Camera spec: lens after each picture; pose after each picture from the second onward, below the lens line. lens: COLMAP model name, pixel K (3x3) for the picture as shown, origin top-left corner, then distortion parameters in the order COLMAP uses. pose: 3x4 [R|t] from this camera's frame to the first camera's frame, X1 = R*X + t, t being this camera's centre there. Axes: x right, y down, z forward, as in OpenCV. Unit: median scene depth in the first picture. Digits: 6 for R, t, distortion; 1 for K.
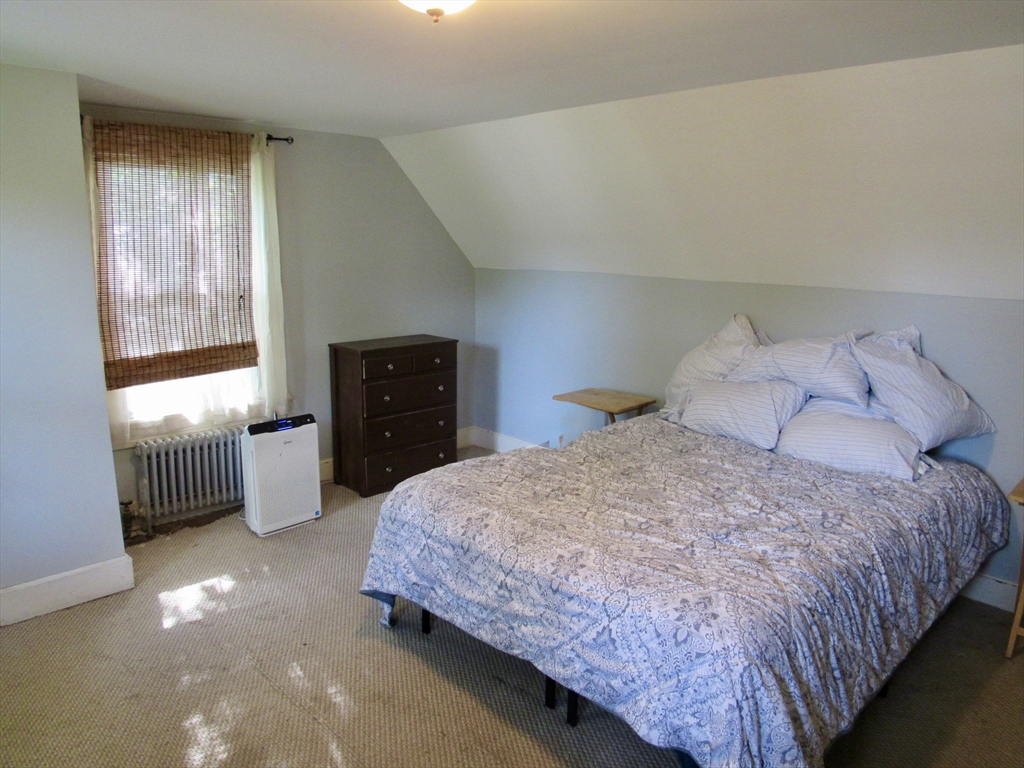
lens RADIAL K [[730.0, 0, 510.4], [0, 730.0, 387.2], [0, 0, 1]] dist [-0.030085, 0.005598]
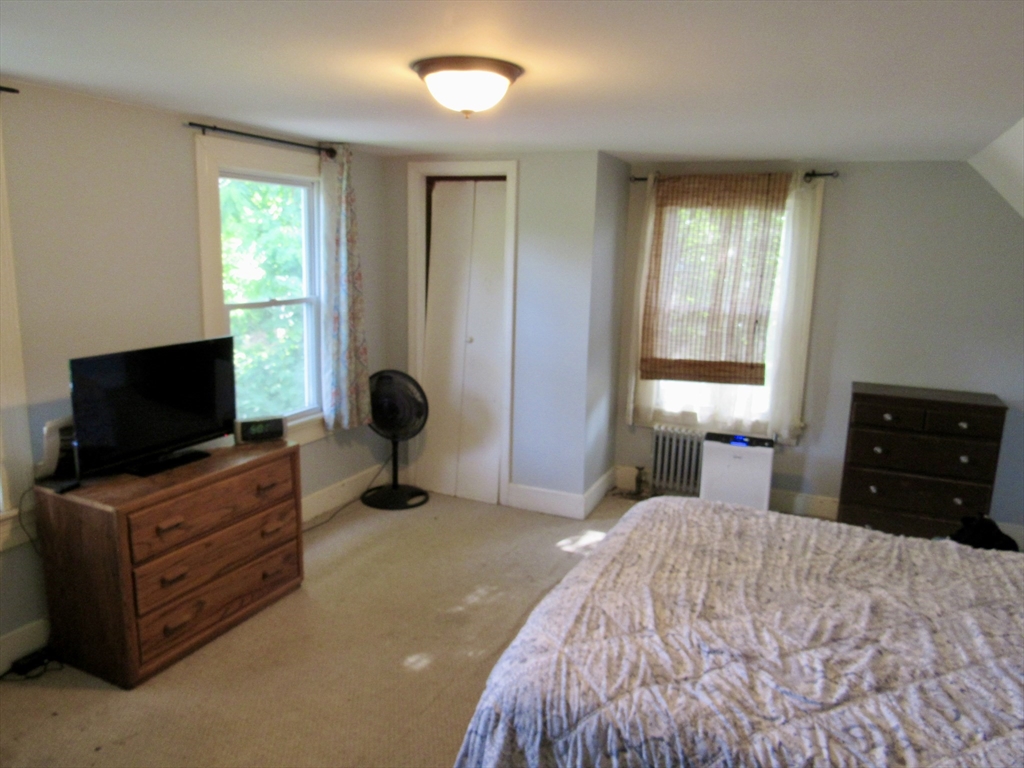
lens RADIAL K [[730.0, 0, 515.3], [0, 730.0, 383.1], [0, 0, 1]] dist [-0.030085, 0.005598]
pose [[0.365942, 0.175614, -0.913918, 0.861959], [-0.206090, 0.972944, 0.104436, -0.121448], [0.907532, 0.150131, 0.392233, 0.415269]]
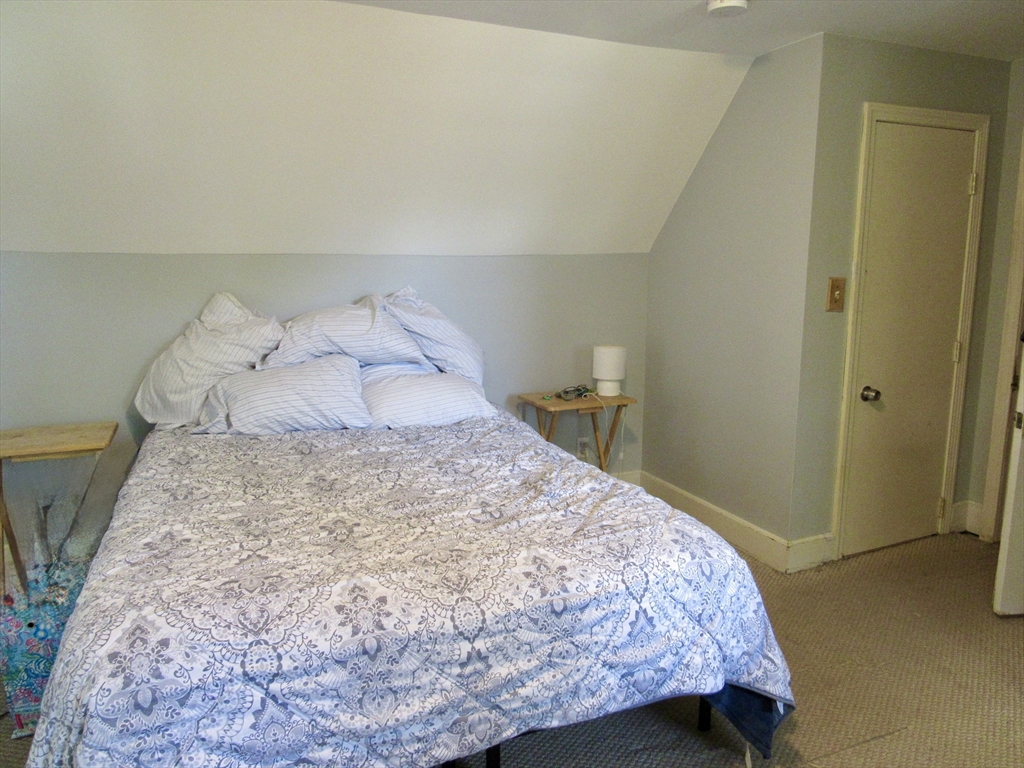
lens RADIAL K [[730.0, 0, 513.6], [0, 730.0, 384.5], [0, 0, 1]] dist [-0.030085, 0.005598]
pose [[0.362295, -0.165980, 0.917166, -0.537846], [0.184802, 0.977273, 0.103858, -0.036164], [-0.913559, 0.131867, 0.384734, 0.631110]]
